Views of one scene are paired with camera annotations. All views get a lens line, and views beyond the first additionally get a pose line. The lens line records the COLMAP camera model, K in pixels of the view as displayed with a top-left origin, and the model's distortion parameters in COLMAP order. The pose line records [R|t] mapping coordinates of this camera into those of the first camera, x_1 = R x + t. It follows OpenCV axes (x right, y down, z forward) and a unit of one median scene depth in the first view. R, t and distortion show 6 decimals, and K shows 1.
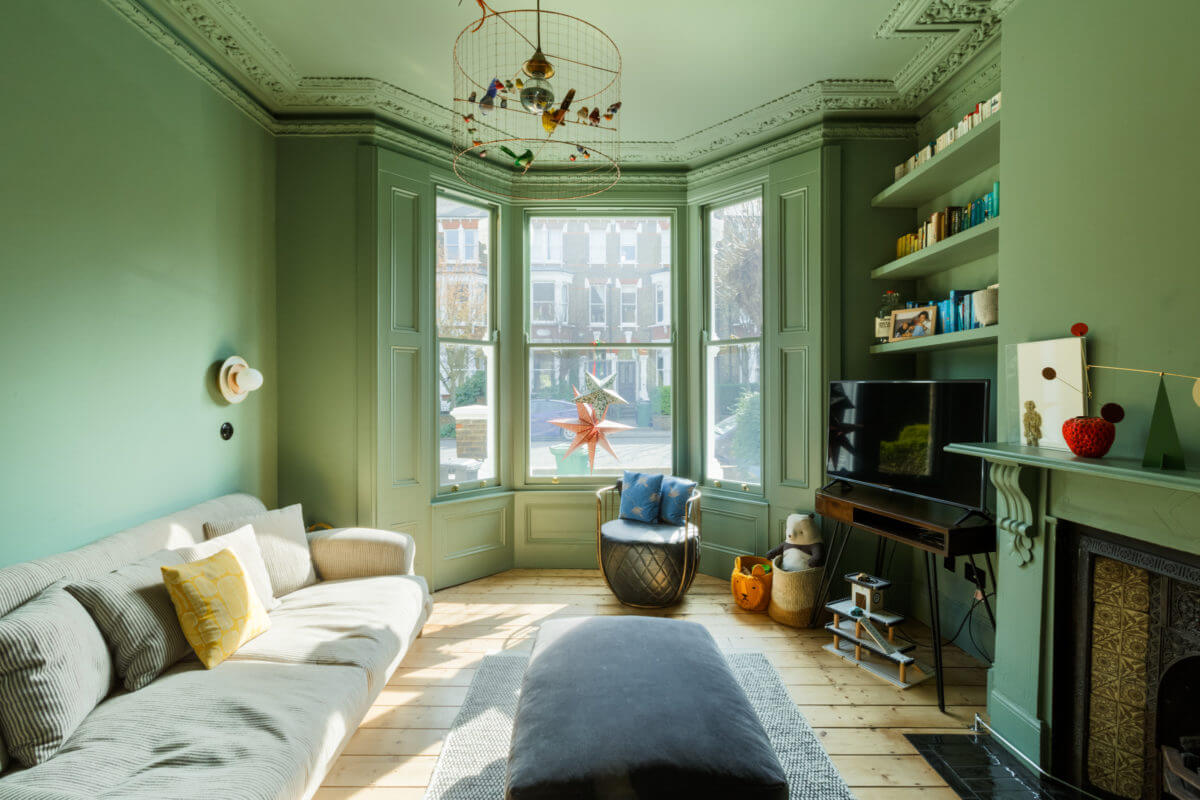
lens RADIAL K [[542.6, 0, 588.0], [0, 542.6, 391.6], [0, 0, 1]] dist [-0.012571, 0.004895]
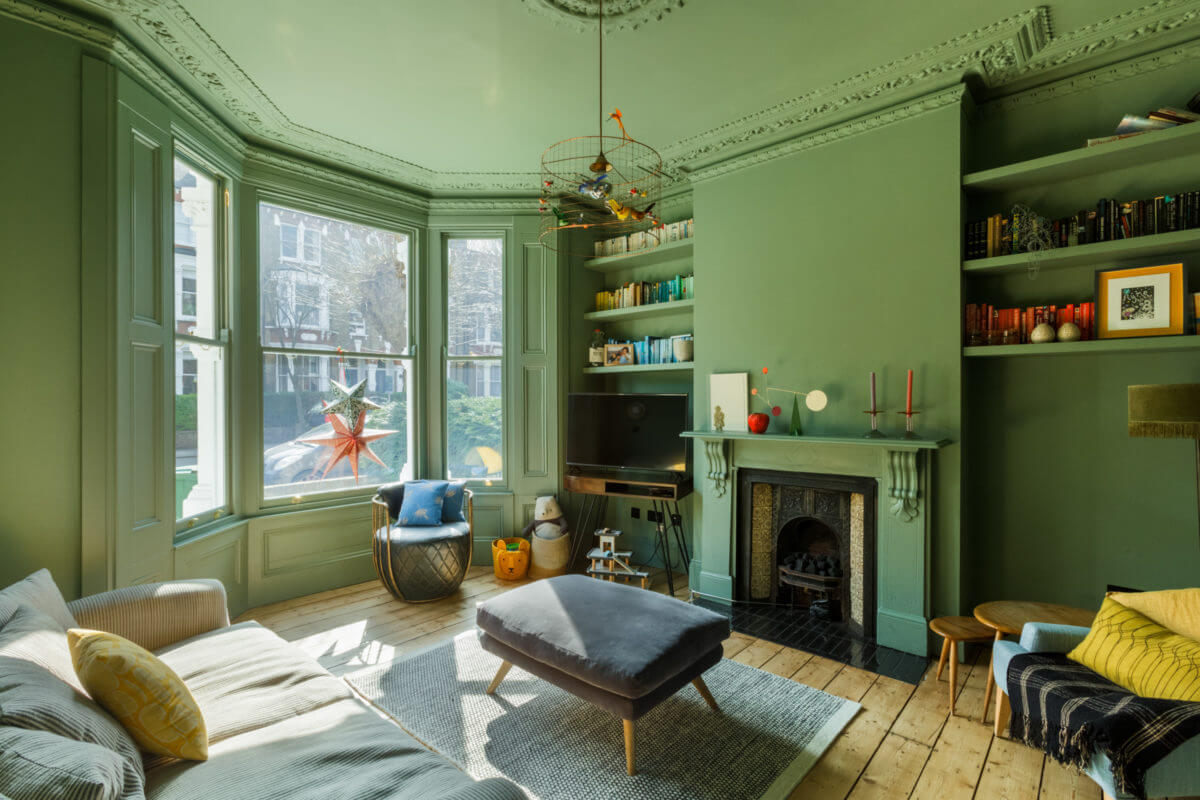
lens RADIAL K [[542.6, 0, 591.3], [0, 542.6, 401.5], [0, 0, 1]] dist [-0.012571, 0.004895]
pose [[0.685365, -0.003796, 0.728190, -0.484077], [0.003058, 0.999993, 0.002335, -0.001665], [-0.728193, 0.000627, 0.685372, 0.033060]]
